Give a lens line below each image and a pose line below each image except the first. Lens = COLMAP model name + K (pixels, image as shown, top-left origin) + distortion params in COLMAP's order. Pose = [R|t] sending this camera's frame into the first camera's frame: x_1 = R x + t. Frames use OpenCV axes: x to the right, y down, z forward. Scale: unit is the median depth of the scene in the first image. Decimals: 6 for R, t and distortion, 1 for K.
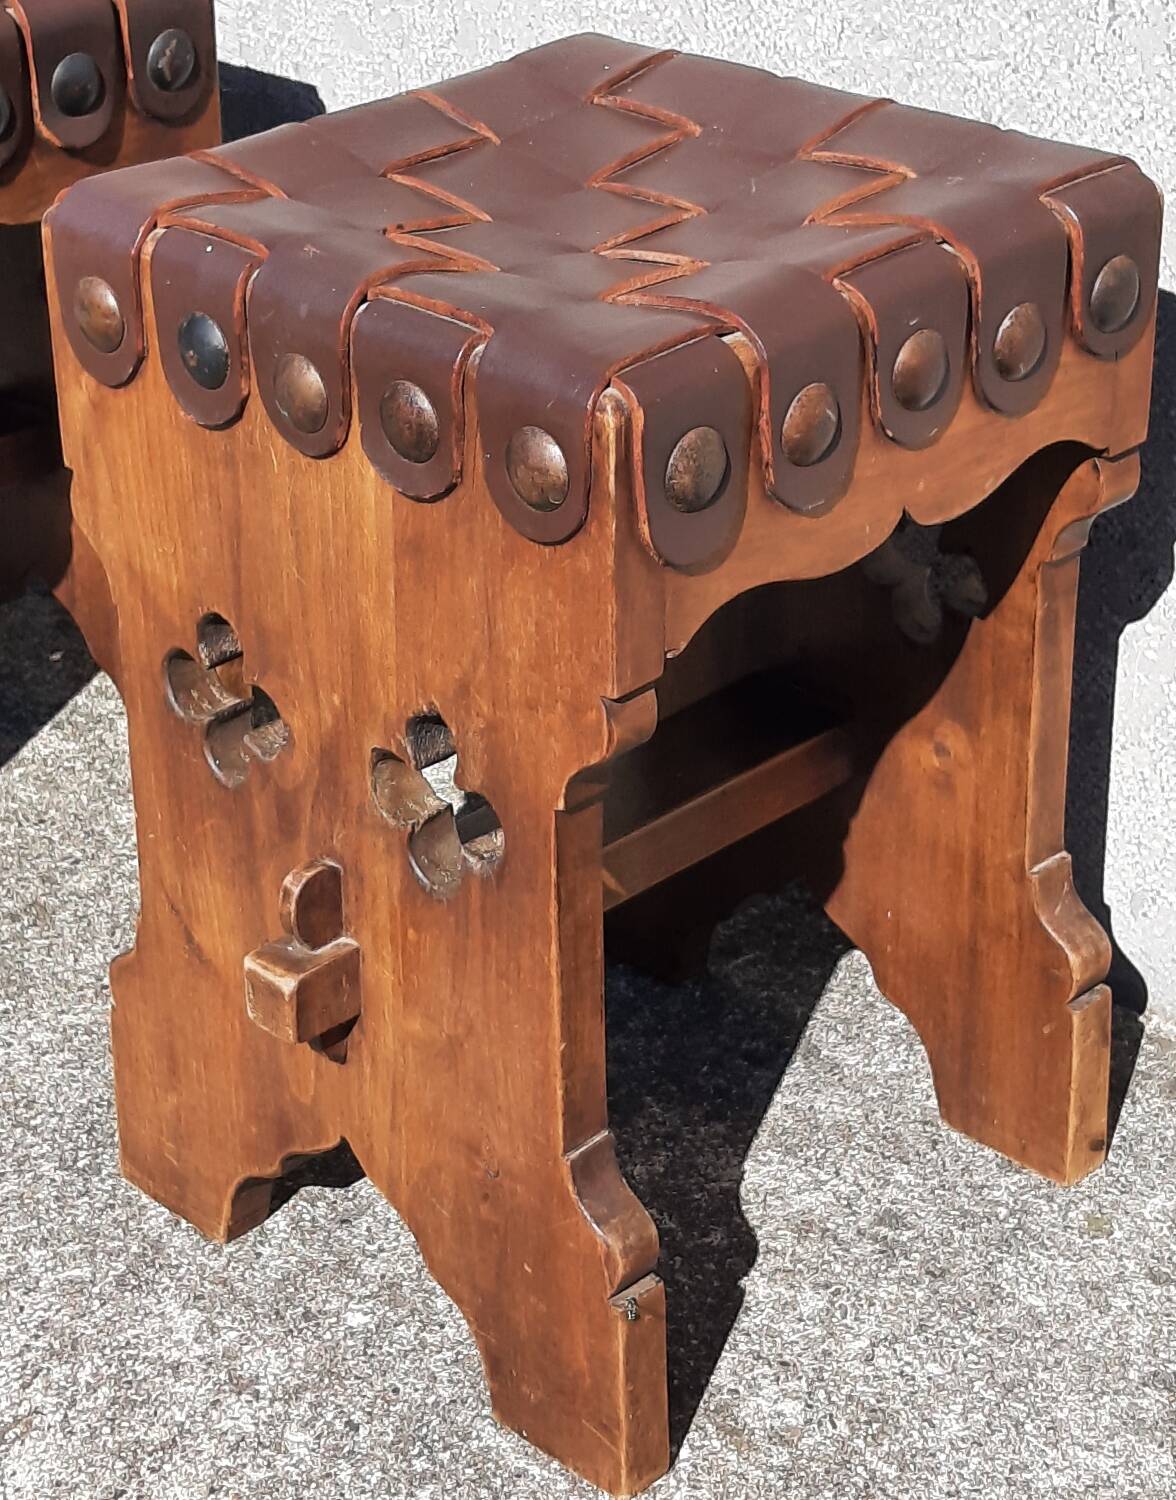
lens RADIAL K [[3242.1, 0, 519.2], [0, 3242.1, 577.9], [0, 0, 1]] dist [0.156492, 0.000000]
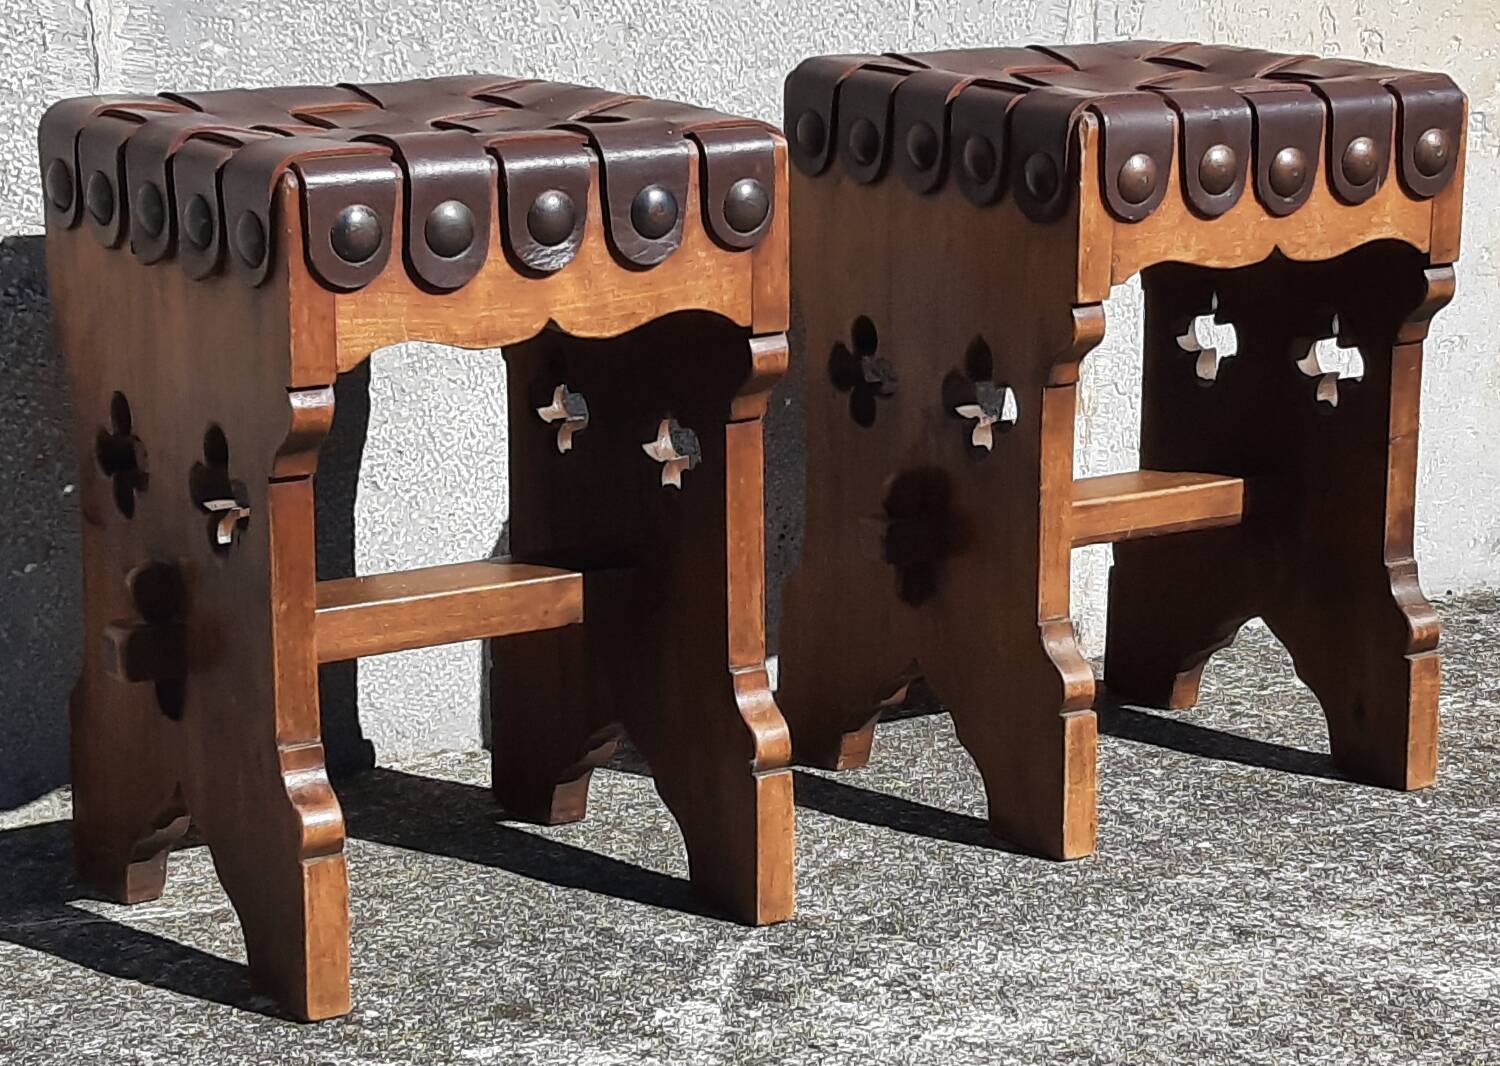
lens RADIAL K [[3719.0, 0, 794.1], [0, 3719.0, 527.2], [0, 0, 1]] dist [0.166141, 0.000000]
pose [[0.230154, -0.187632, 0.954894, -1.666097], [0.398197, 0.913490, 0.083520, -0.119547], [-0.887957, 0.361014, 0.284958, 0.625629]]
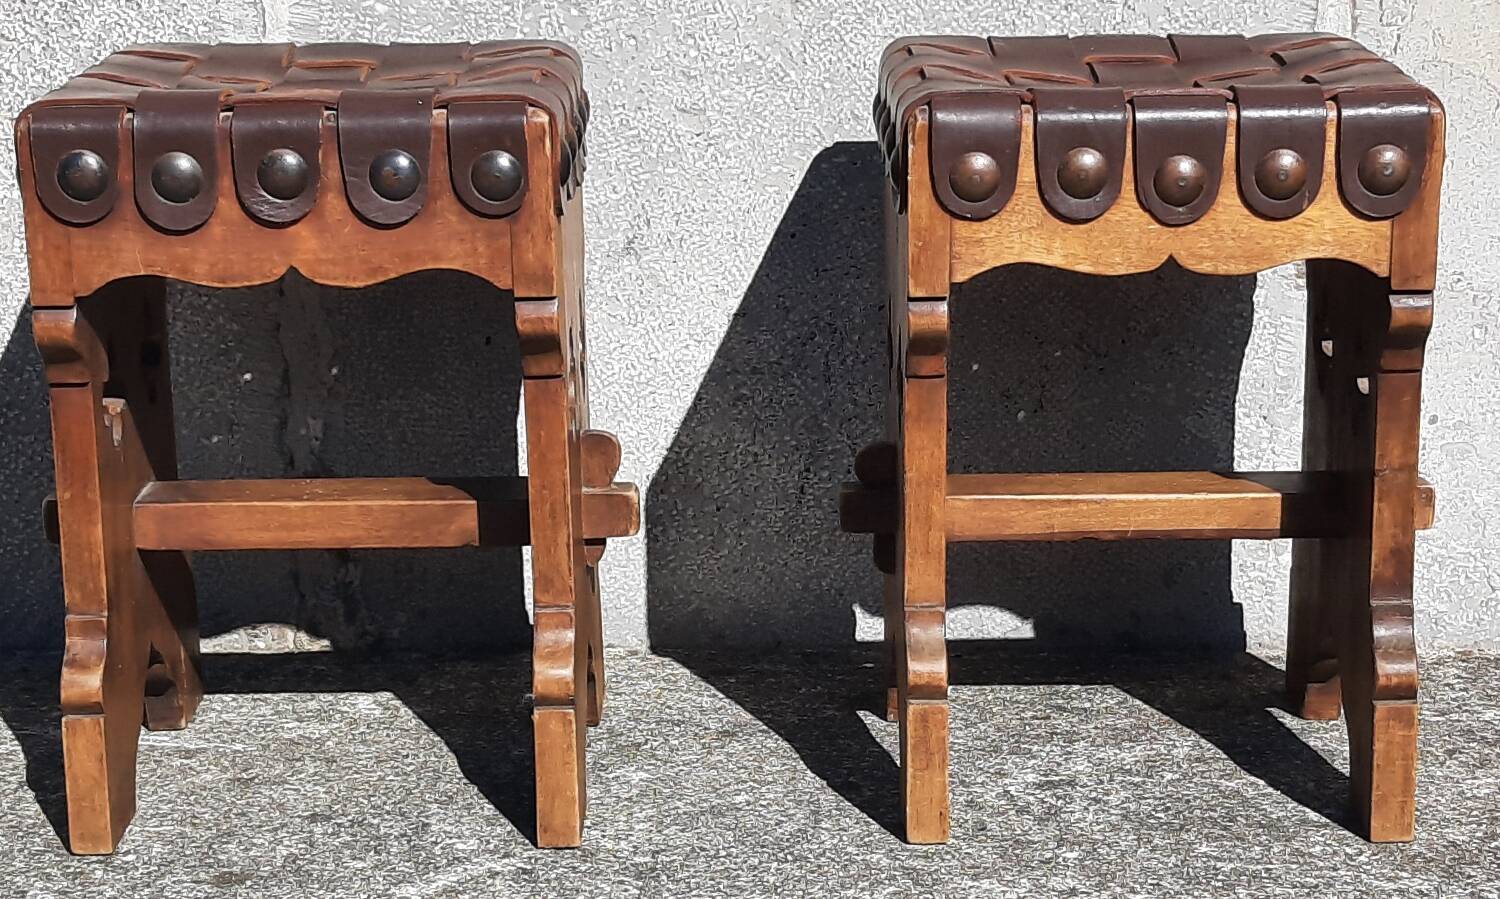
lens RADIAL K [[3125.3, 0, 751.9], [0, 3125.3, 501.5], [0, 0, 1]] dist [0.163689, 0.000000]
pose [[0.739292, -0.157232, 0.654771, -1.041874], [0.278623, 0.956643, -0.084867, 0.153097], [-0.613039, 0.245176, 0.751047, -0.007197]]
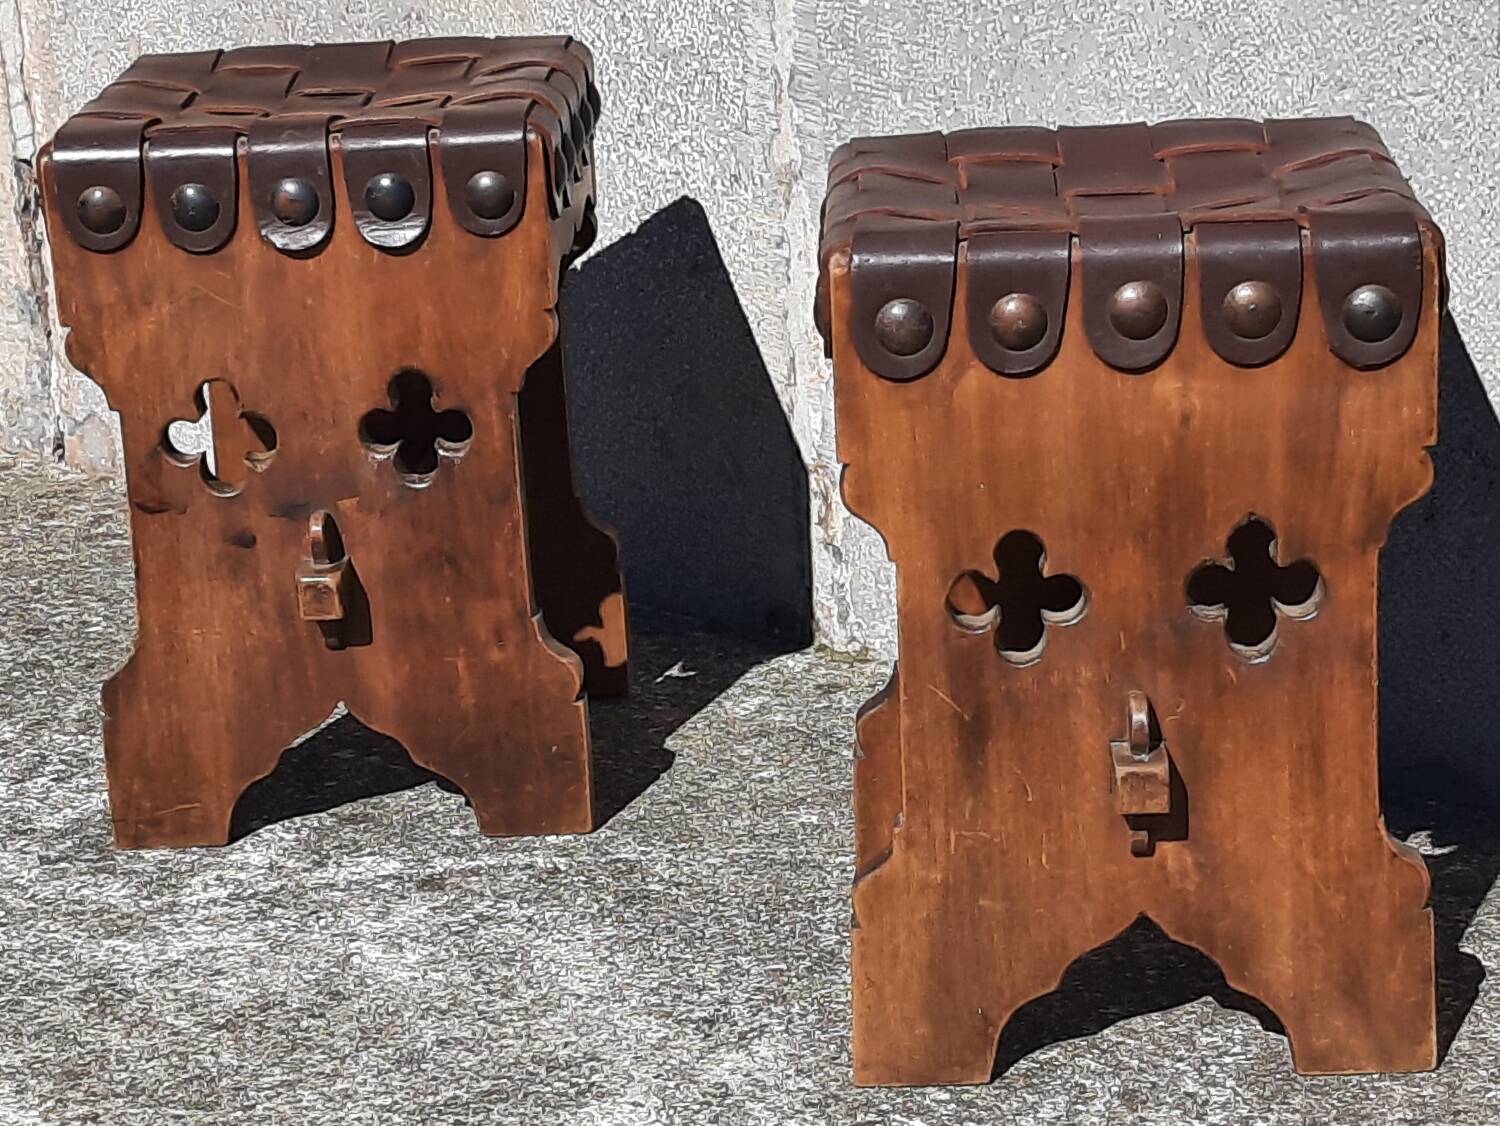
lens RADIAL K [[4198.7, 0, 763.0], [0, 4198.7, 571.8], [0, 0, 1]] dist [0.220331, 0.000000]
pose [[0.999739, -0.014398, -0.017729, -0.108973], [0.011378, 0.987055, -0.159979, 0.334627], [0.019803, 0.159735, 0.986961, -0.759191]]
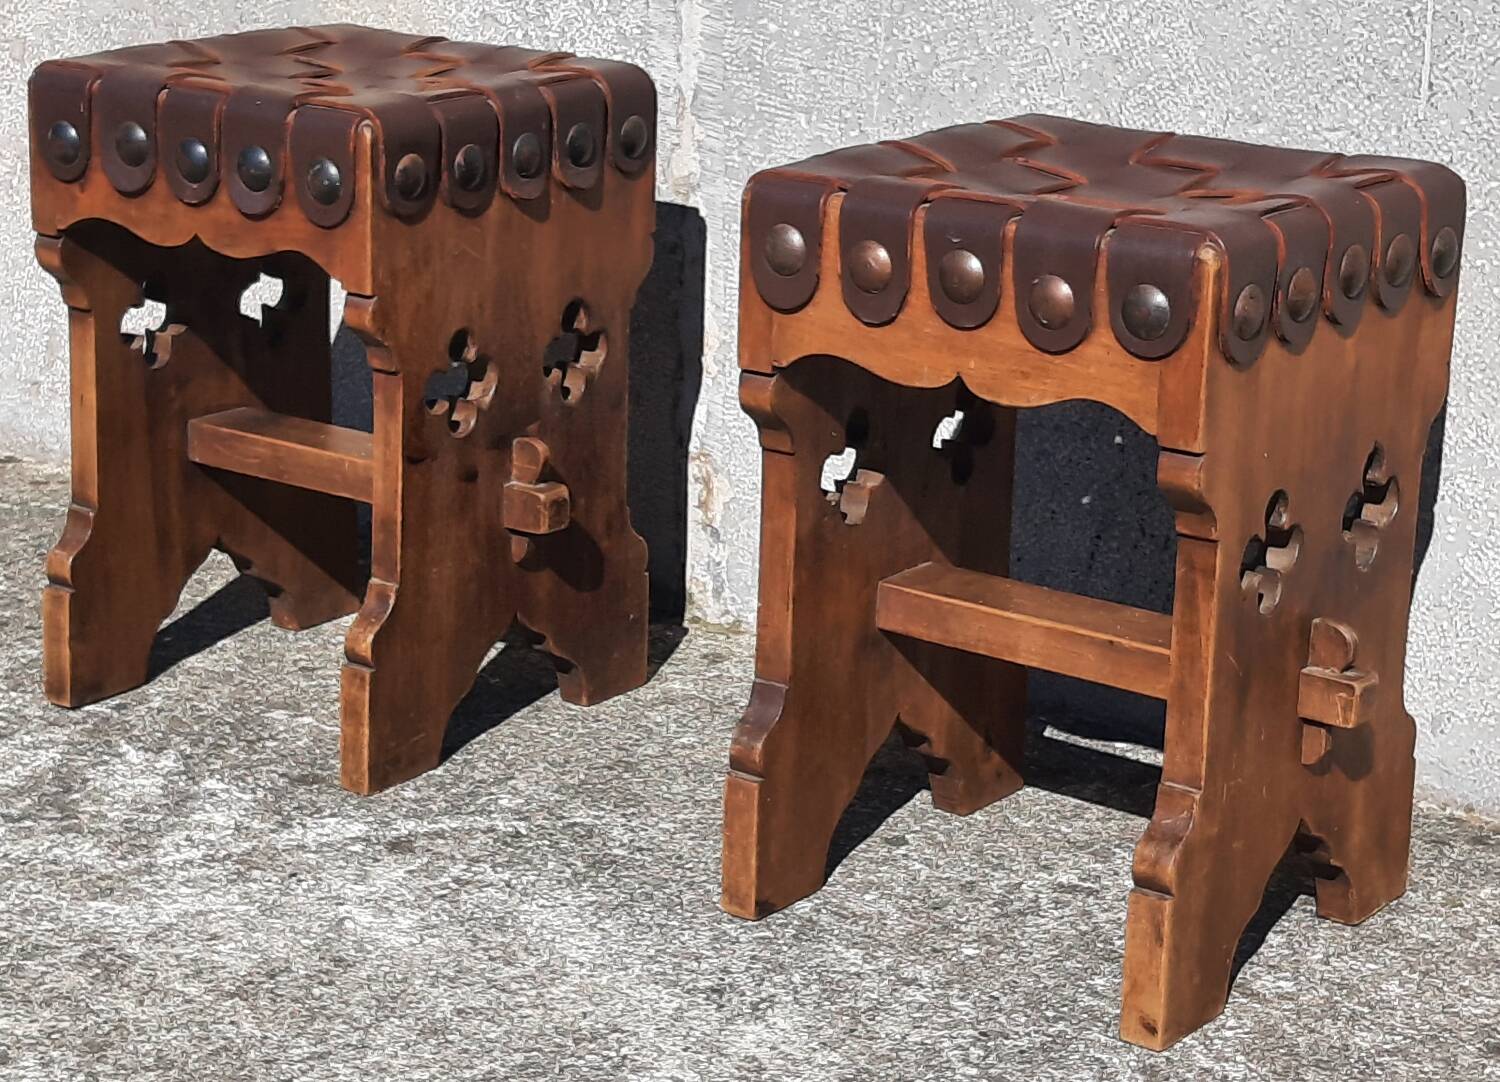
lens RADIAL K [[3219.1, 0, 761.8], [0, 3219.1, 561.4], [0, 0, 1]] dist [0.174466, 0.000000]
pose [[0.990503, 0.006744, 0.137327, -0.334252], [0.013741, 0.988940, -0.147677, 0.262959], [-0.136804, 0.148162, 0.979455, -0.404109]]
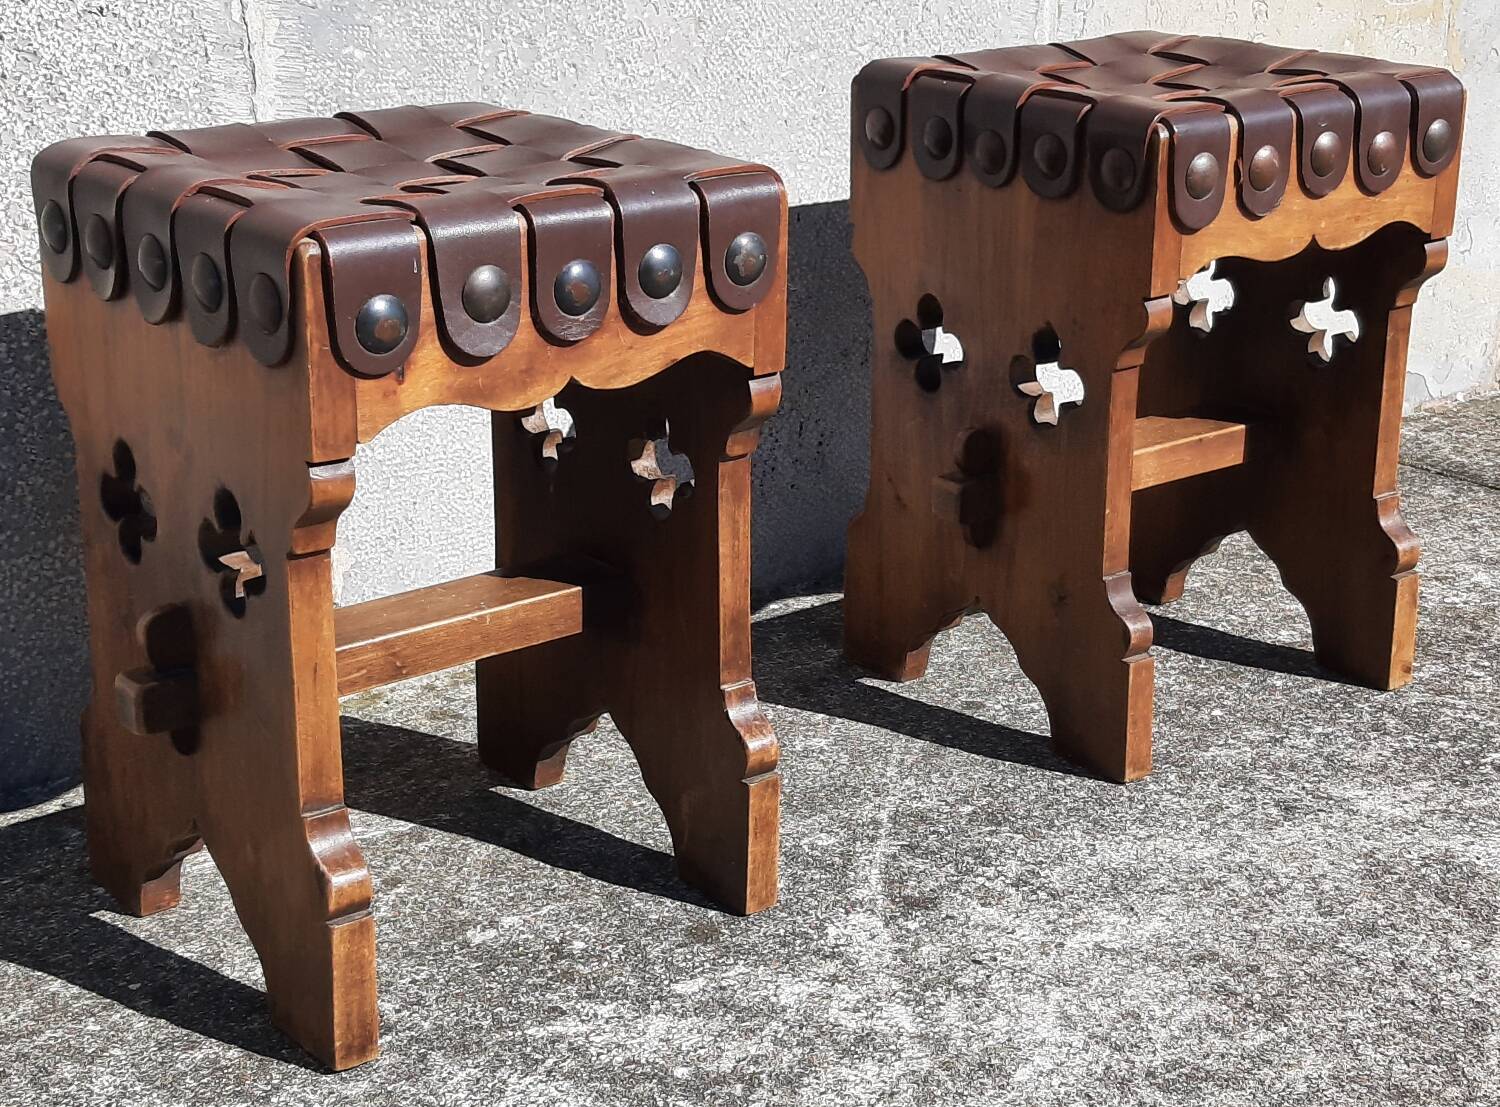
lens RADIAL K [[2382.9, 0, 799.3], [0, 2382.9, 574.0], [0, 0, 1]] dist [0.110387, 0.000000]
pose [[0.129695, -0.313379, 0.940730, -1.274565], [0.411388, 0.880240, 0.236511, -0.241506], [-0.902186, 0.356331, 0.243083, 0.853783]]
